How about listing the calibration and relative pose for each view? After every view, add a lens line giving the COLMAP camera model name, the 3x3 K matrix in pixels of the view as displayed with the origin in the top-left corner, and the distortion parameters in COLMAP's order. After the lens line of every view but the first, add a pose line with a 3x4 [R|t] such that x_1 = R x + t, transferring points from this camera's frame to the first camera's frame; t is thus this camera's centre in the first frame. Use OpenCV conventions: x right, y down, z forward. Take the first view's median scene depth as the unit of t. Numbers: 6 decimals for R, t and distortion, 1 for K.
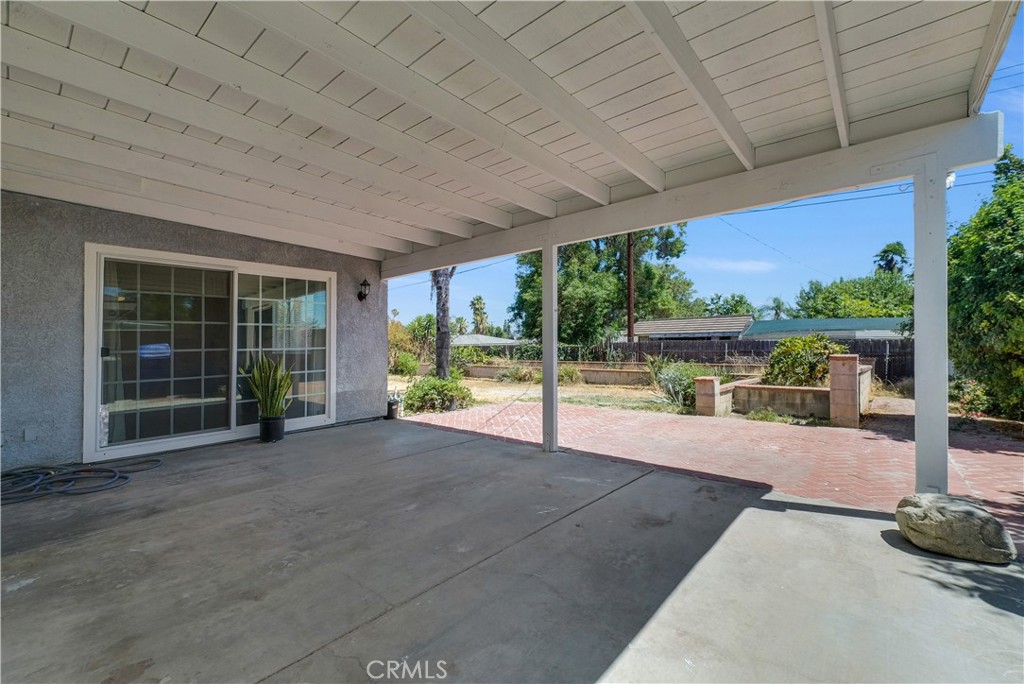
lens RADIAL K [[420.6, 0, 510.2], [0, 420.6, 344.5], [0, 0, 1]] dist [0.008338, -0.001281]
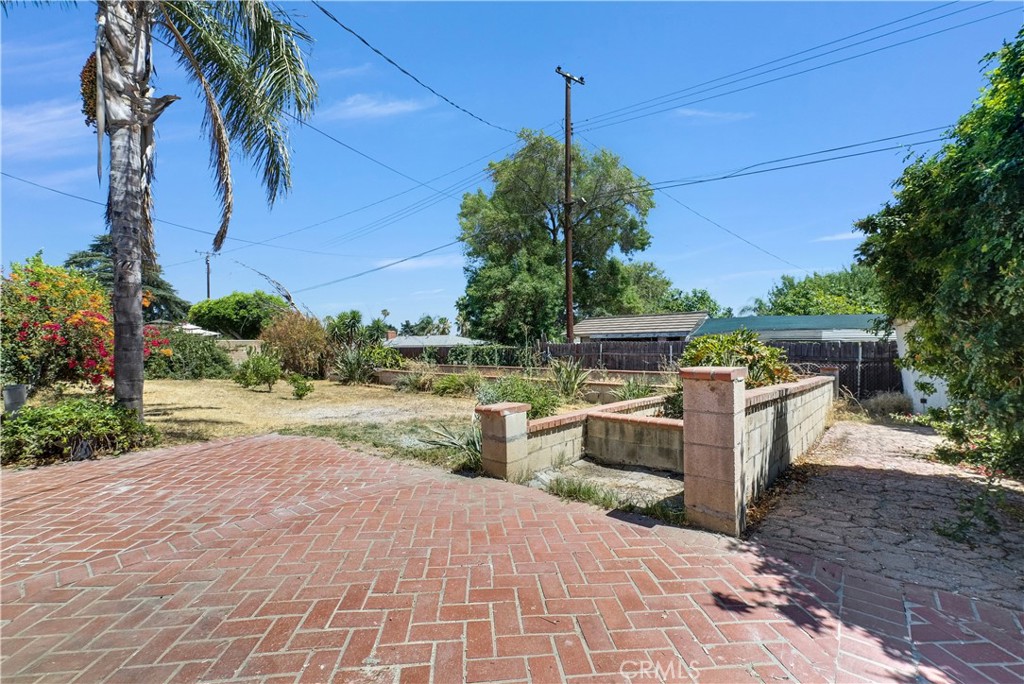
lens RADIAL K [[420.6, 0, 512.4], [0, 420.6, 342.3], [0, 0, 1]] dist [0.008338, -0.001281]
pose [[0.999837, 0.005883, 0.017052, 0.152722], [-0.005732, 0.999944, -0.008854, 0.000488], [-0.017103, 0.008755, 0.999815, 0.148084]]
